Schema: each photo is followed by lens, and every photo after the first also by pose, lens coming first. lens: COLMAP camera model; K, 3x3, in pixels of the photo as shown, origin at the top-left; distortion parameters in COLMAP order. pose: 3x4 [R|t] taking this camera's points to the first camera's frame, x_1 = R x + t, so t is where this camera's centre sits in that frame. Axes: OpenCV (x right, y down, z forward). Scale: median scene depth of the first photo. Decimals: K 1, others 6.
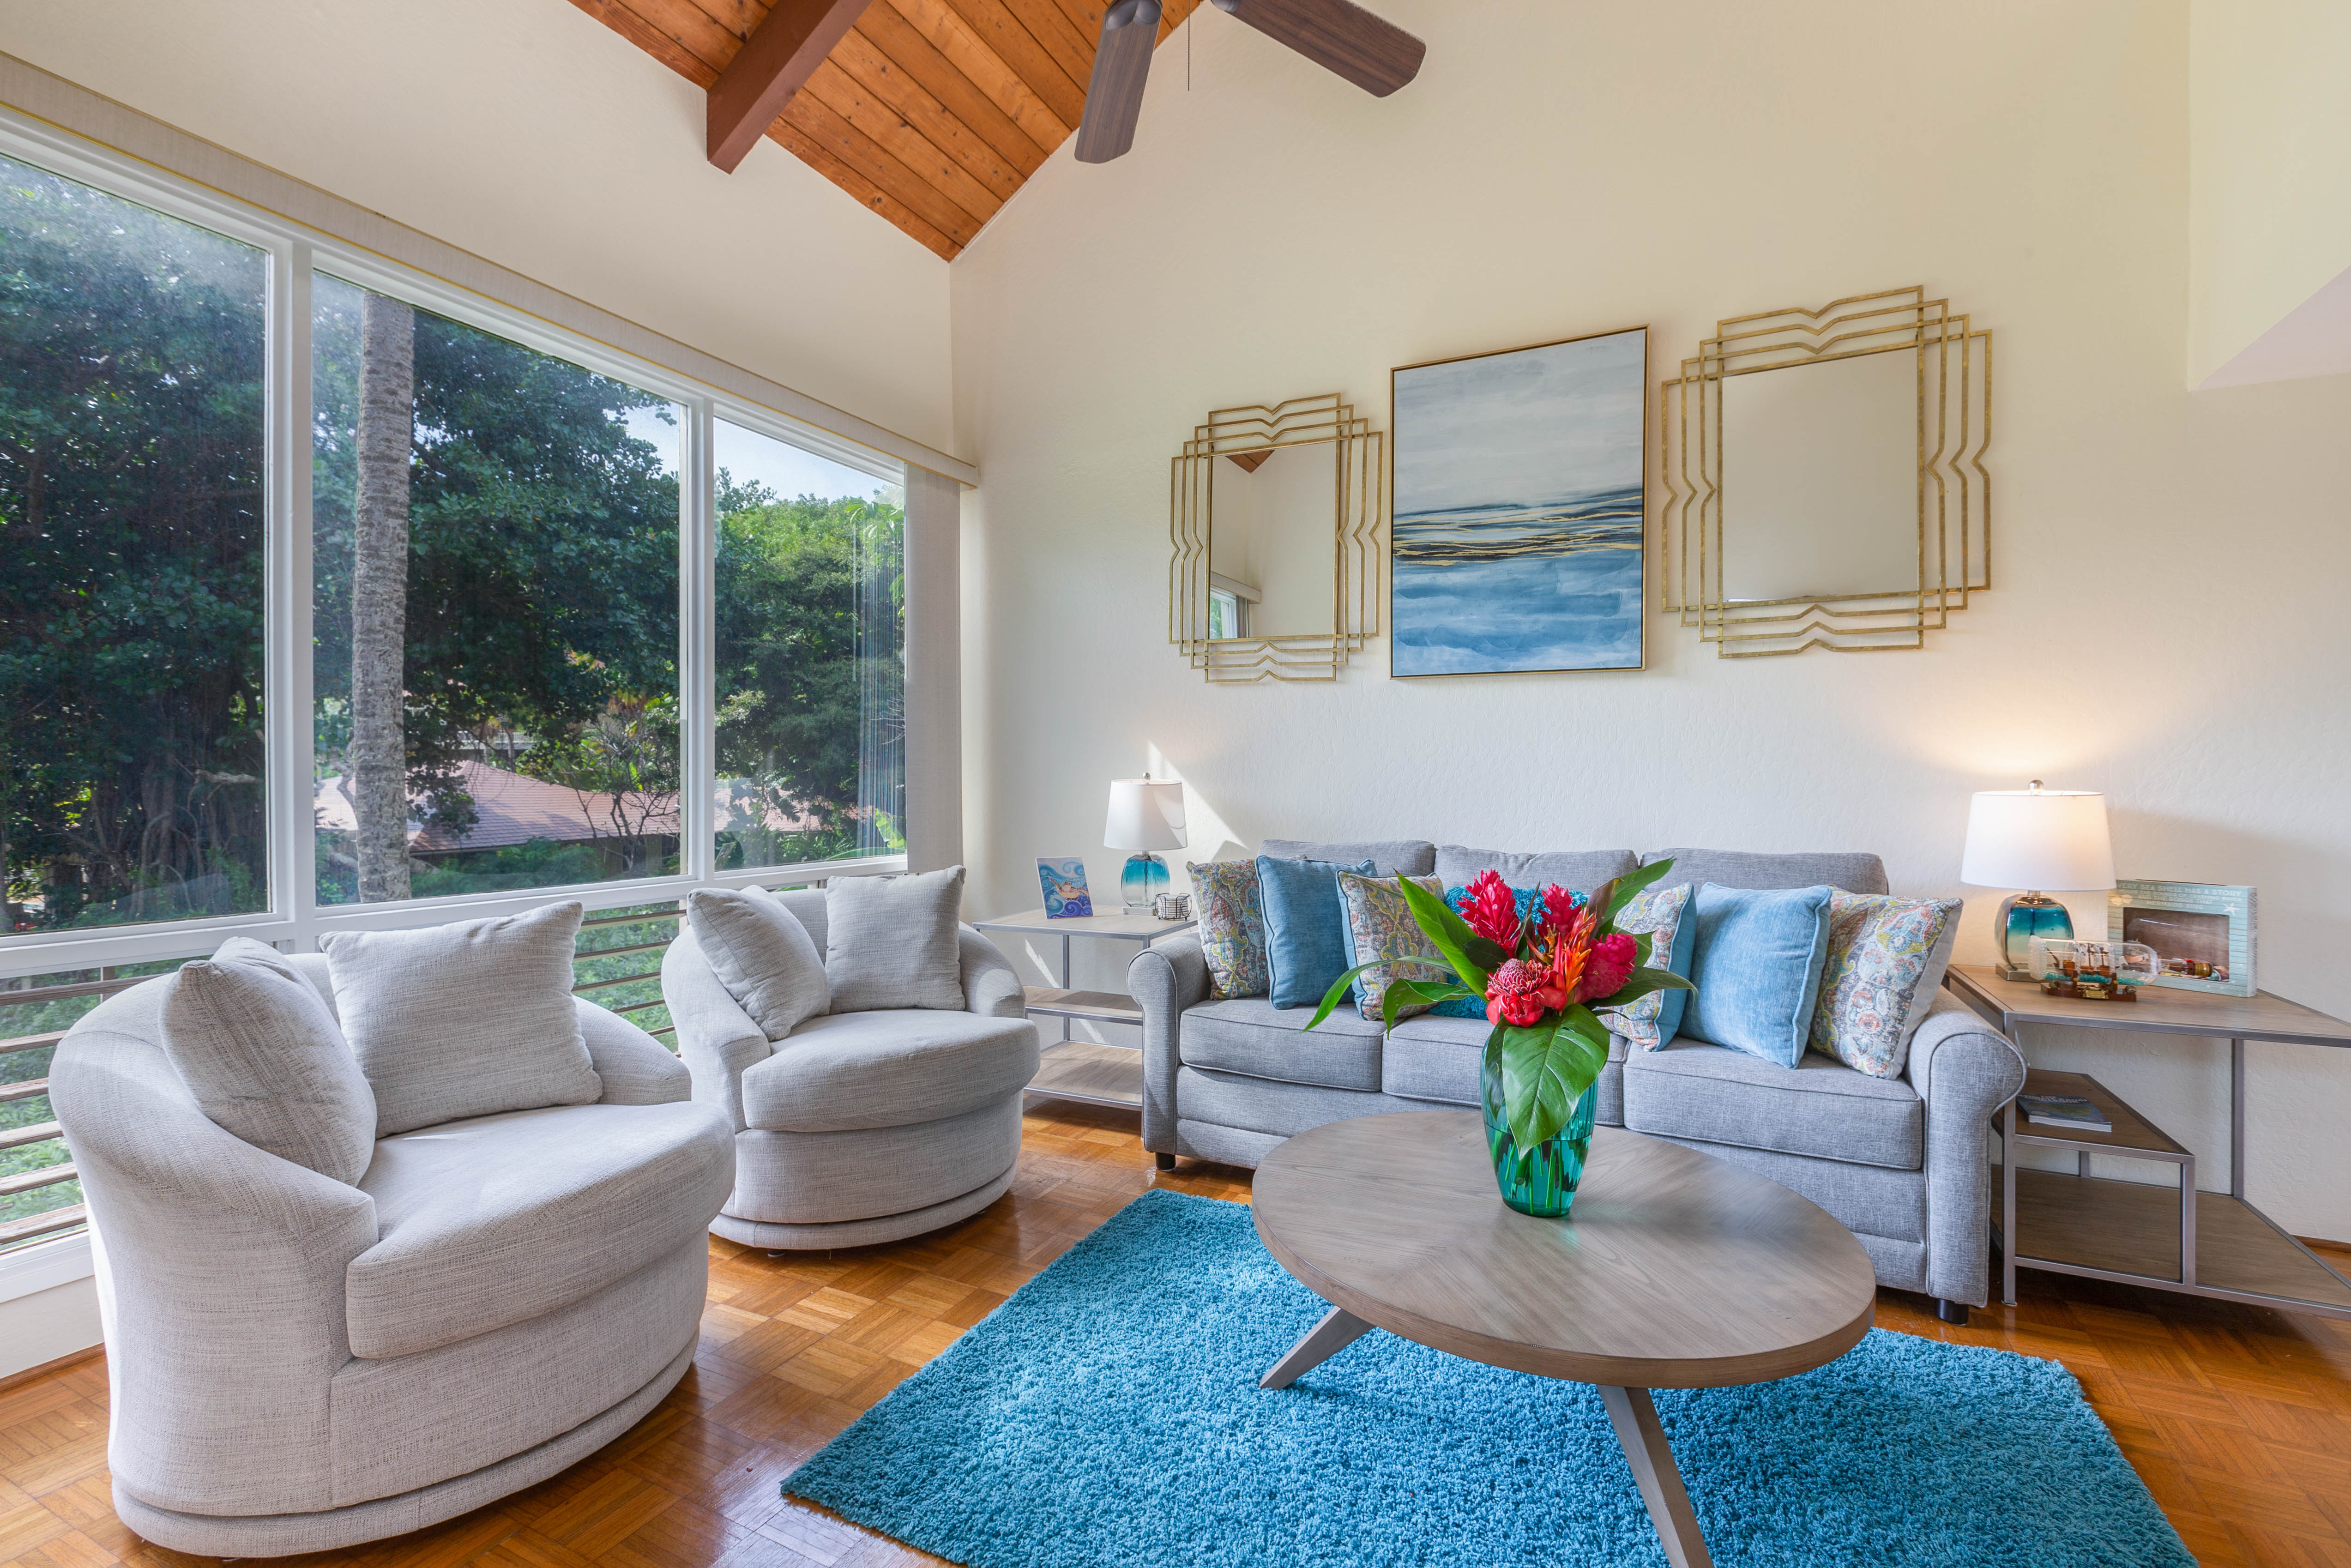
lens RADIAL K [[1059.8, 0, 1179.0], [0, 1059.8, 778.7], [0, 0, 1]] dist [0.001105, 0.000241]
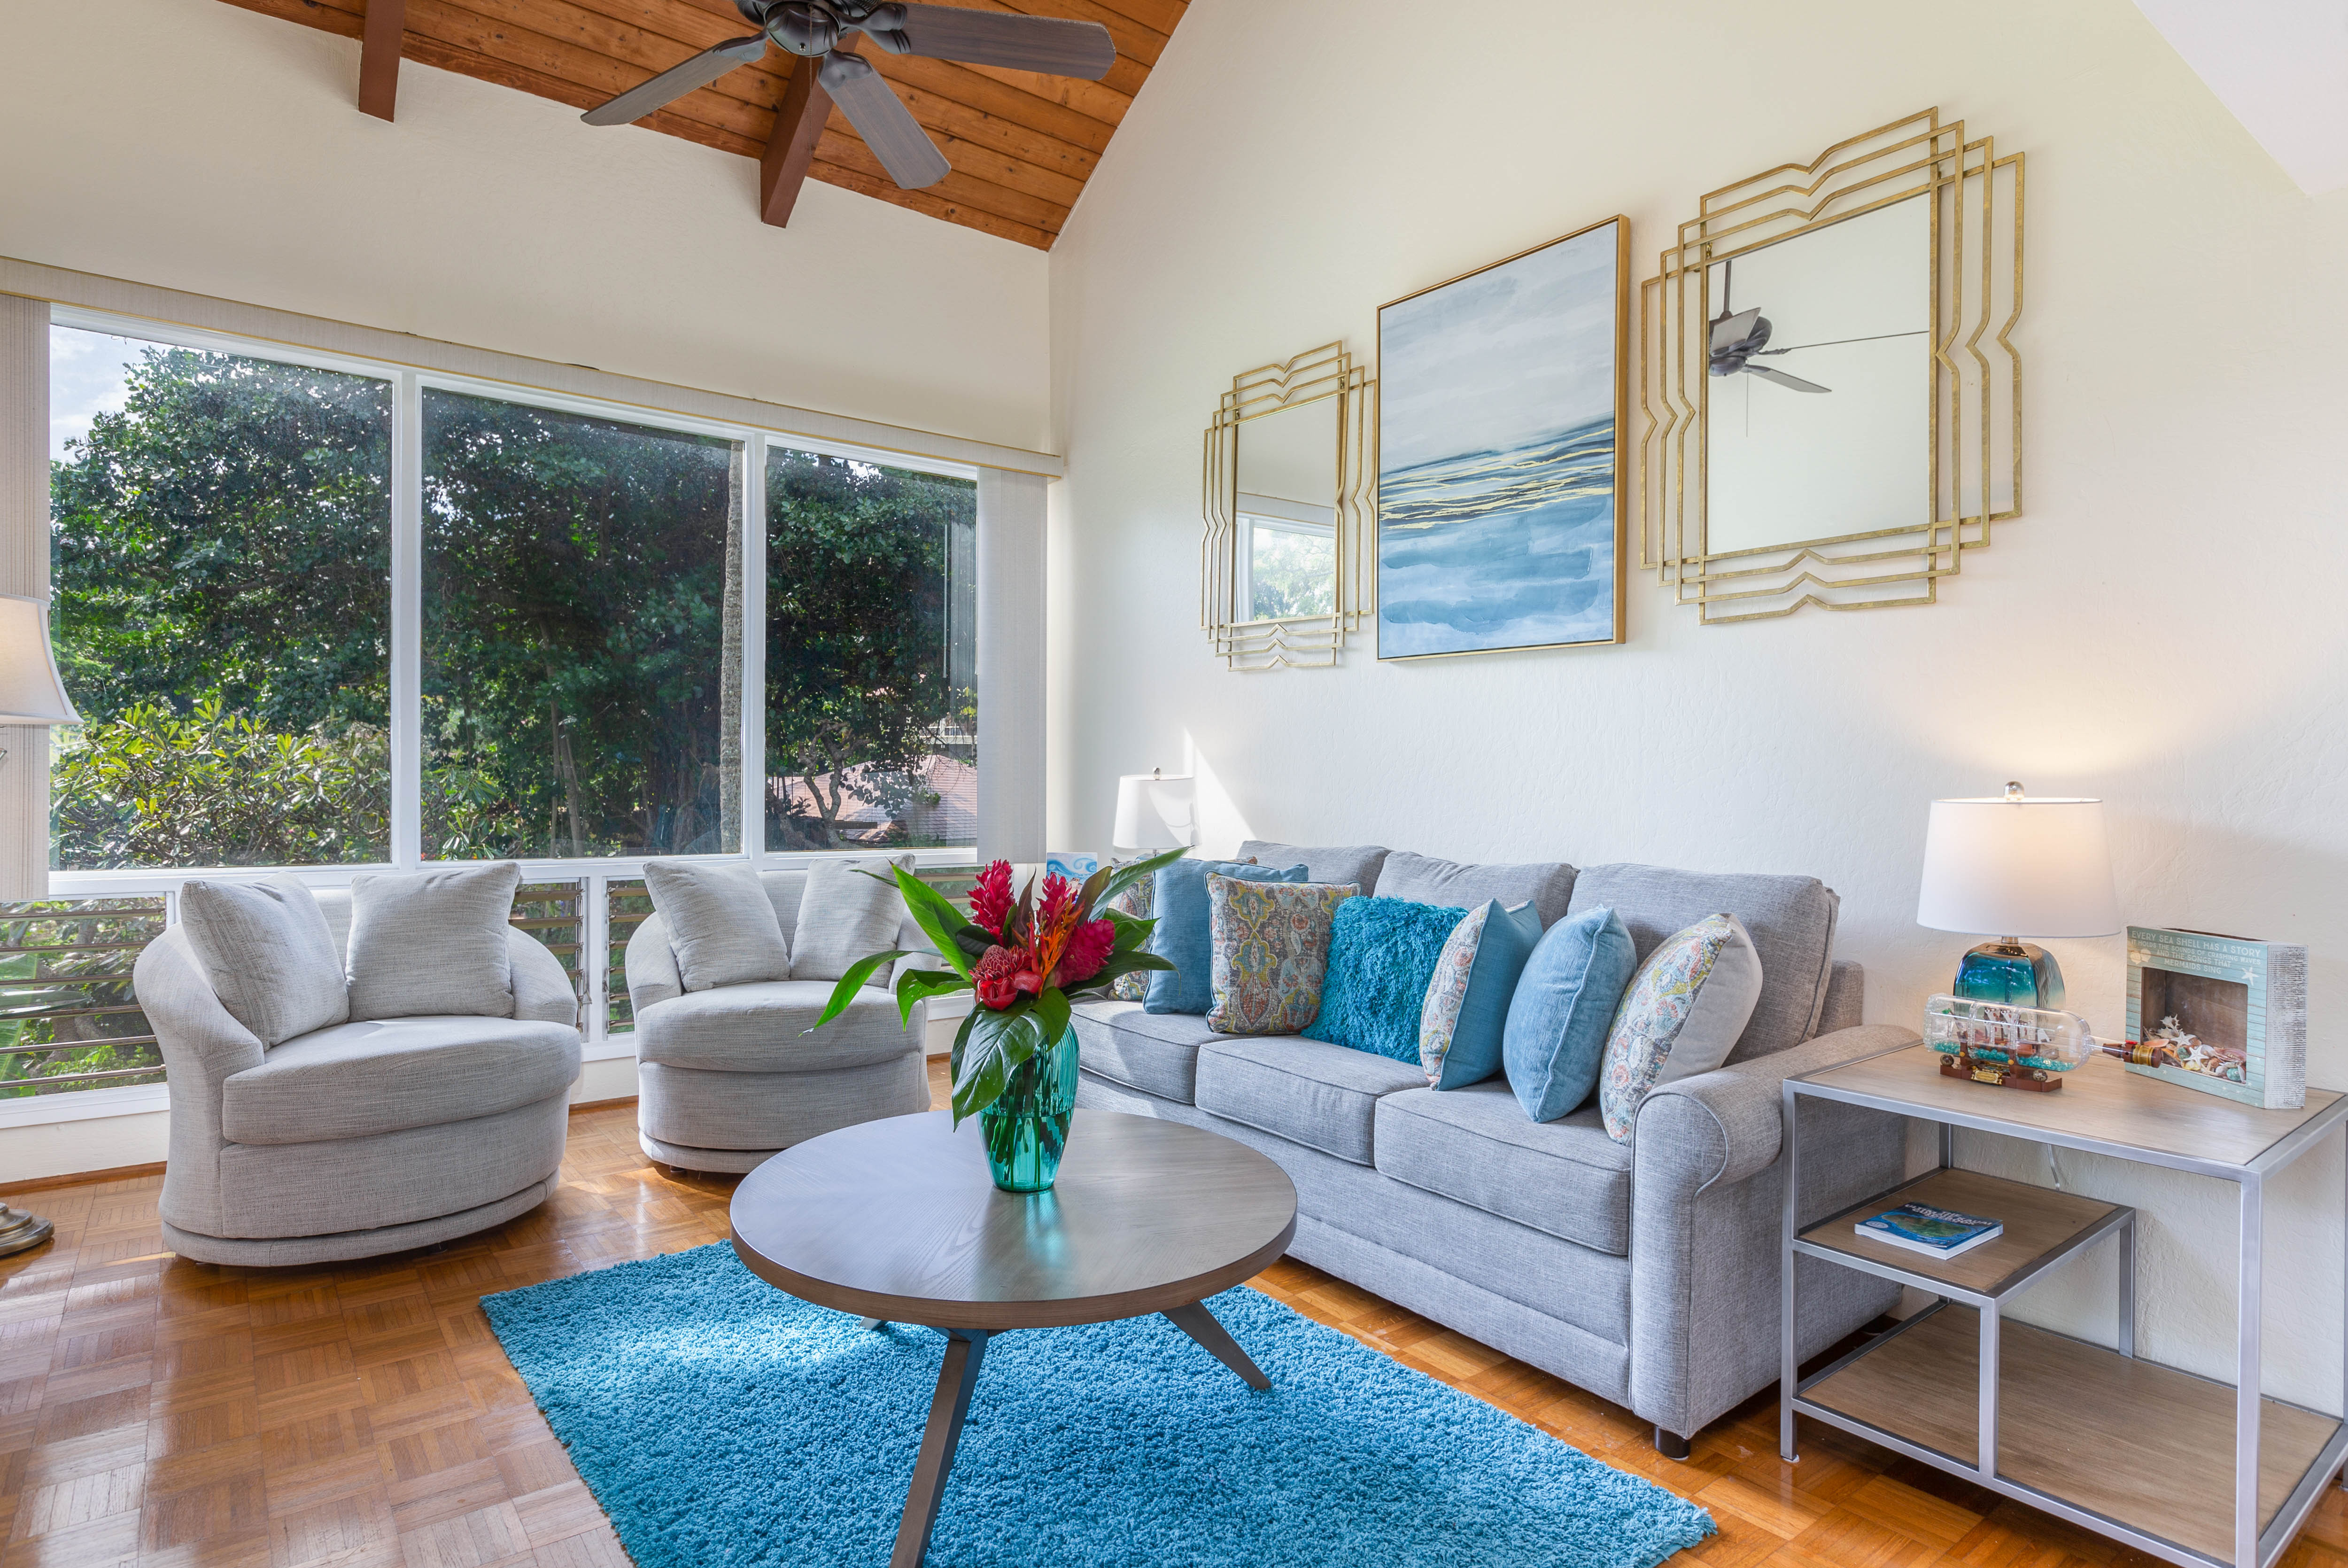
lens RADIAL K [[1265.6, 0, 1151.0], [0, 1265.6, 782.0], [0, 0, 1]] dist [0.003087, -0.001177]
pose [[0.895622, 0.010946, -0.444682, 0.585220], [-0.009675, 0.999940, 0.005128, 0.002172], [0.444711, -0.000290, 0.895674, -0.023979]]
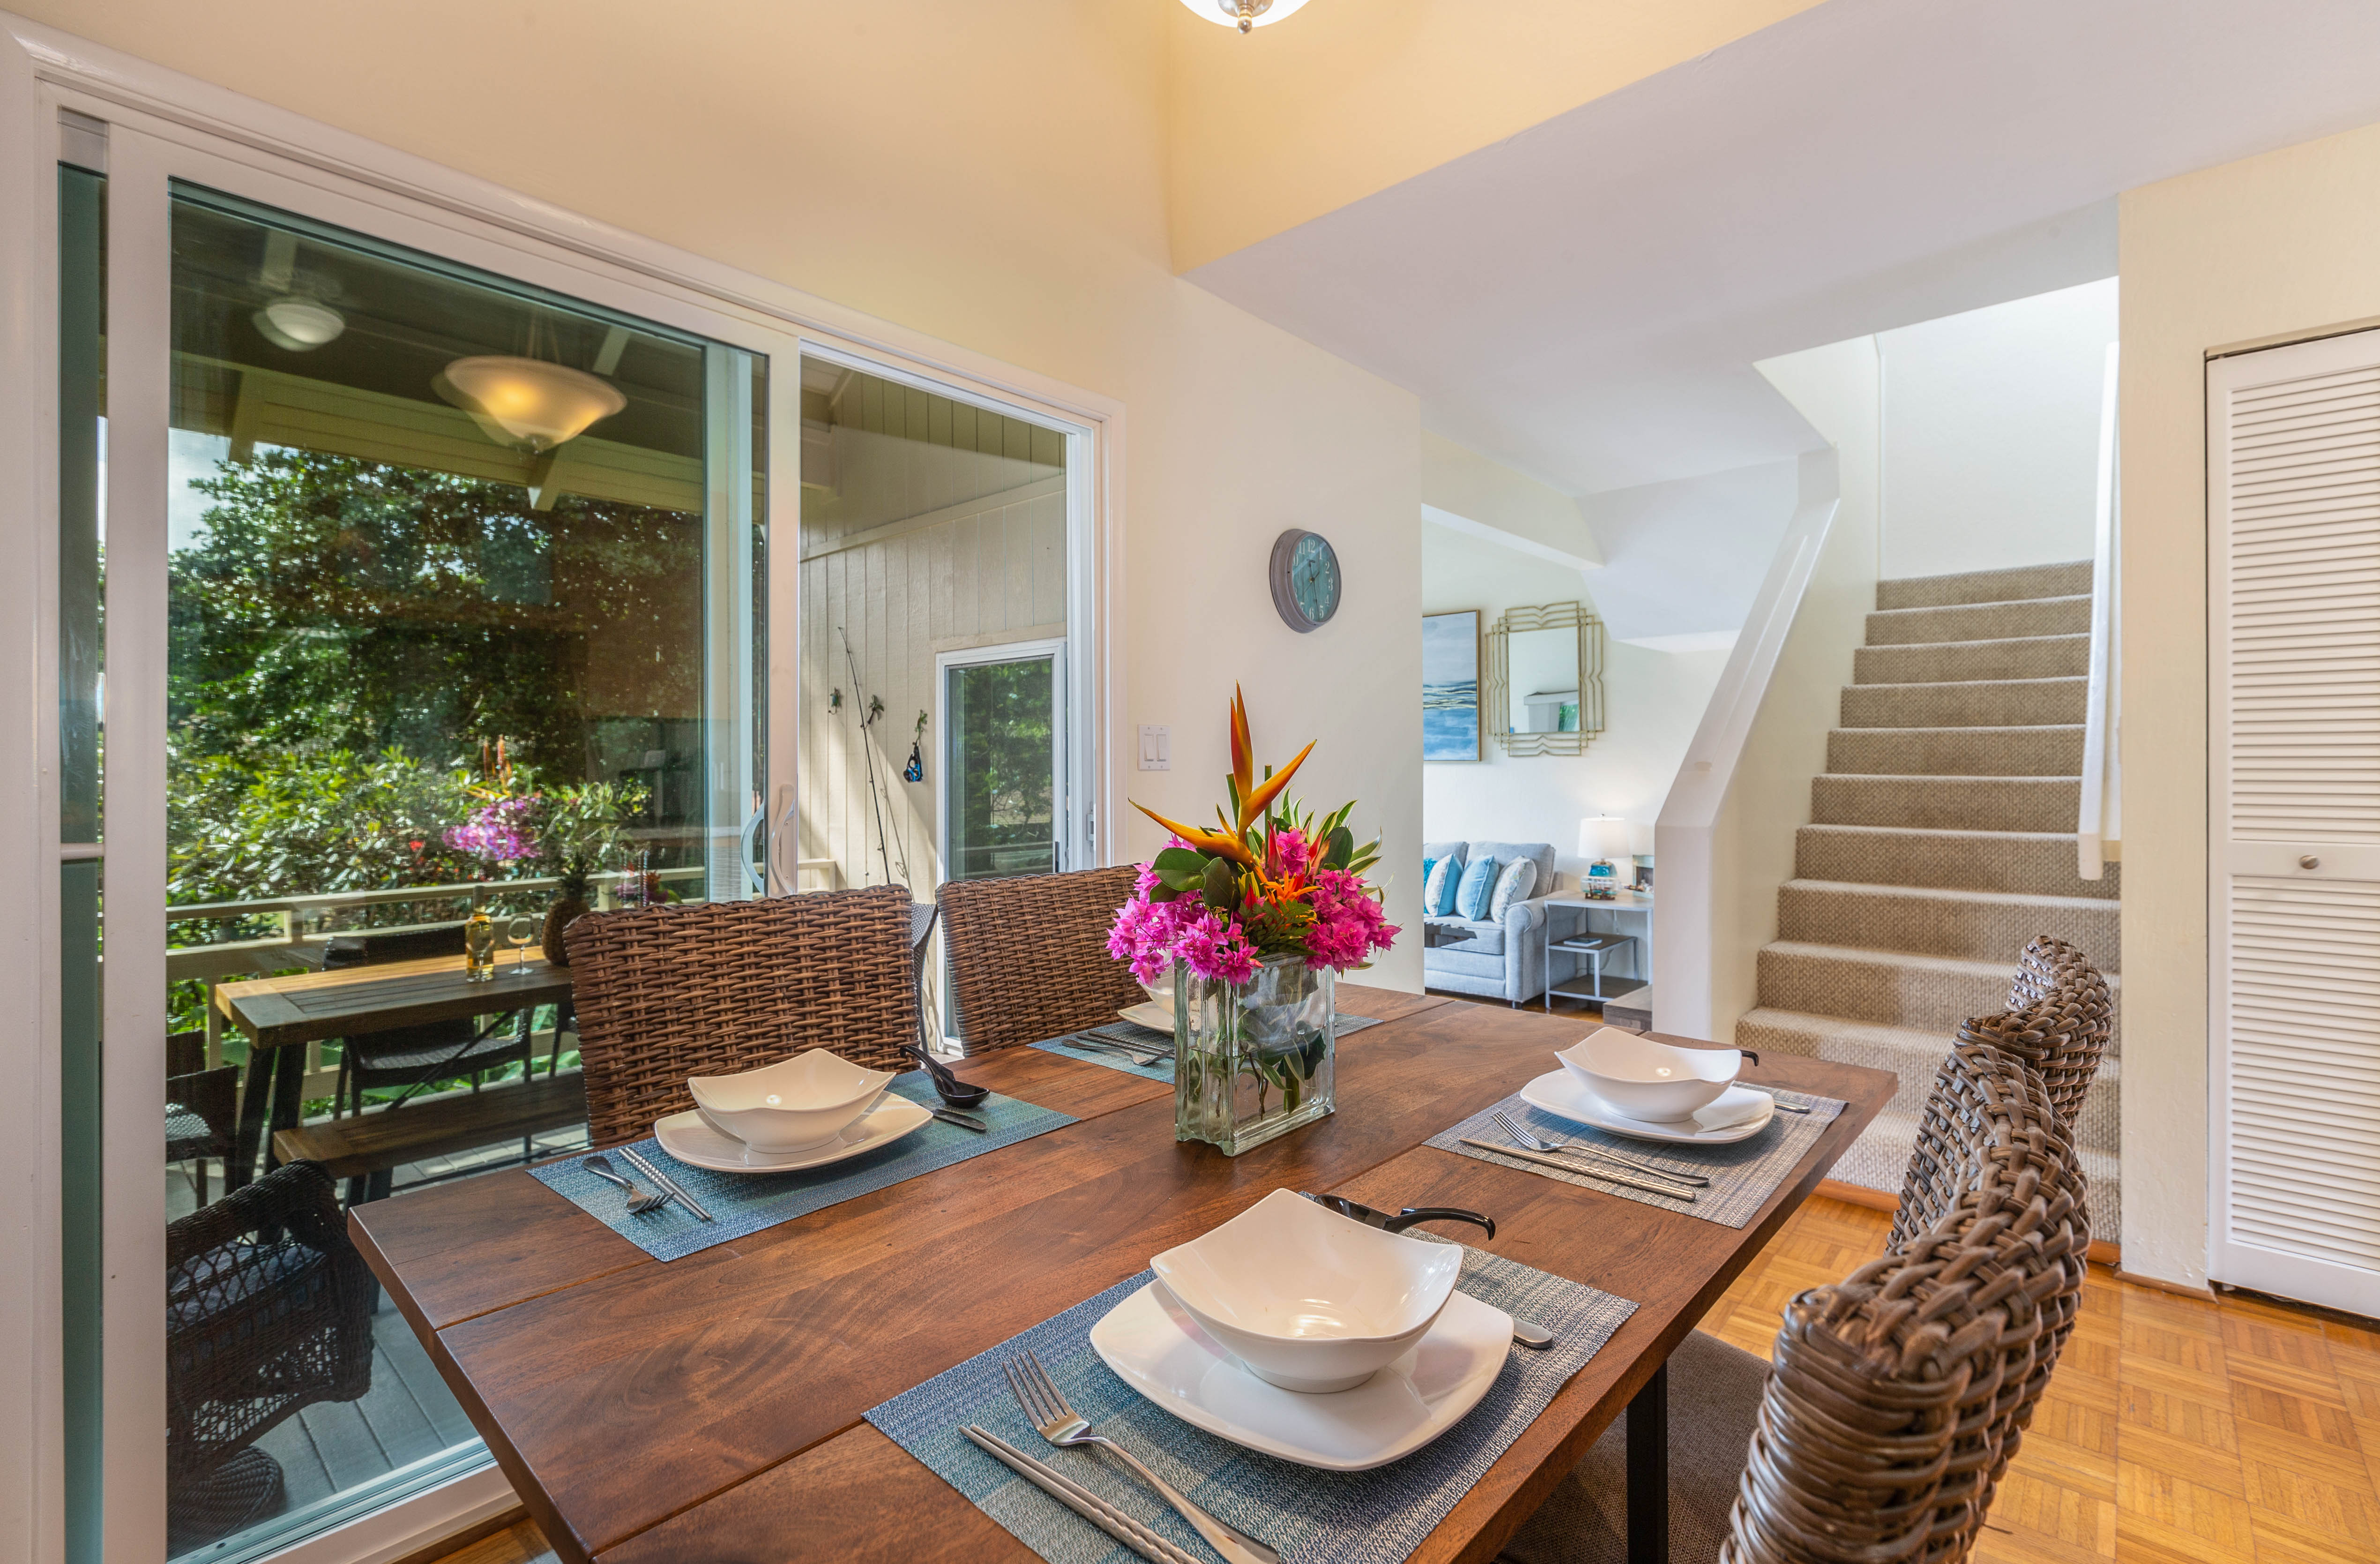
lens RADIAL K [[1073.0, 0, 1200.7], [0, 1073.0, 771.6], [0, 0, 1]] dist [0.001105, 0.000241]
pose [[0.966786, -0.009647, -0.255406, 0.477571], [0.009854, 0.999951, -0.000472, -0.090772], [0.255398, -0.002060, 0.966834, -1.432821]]
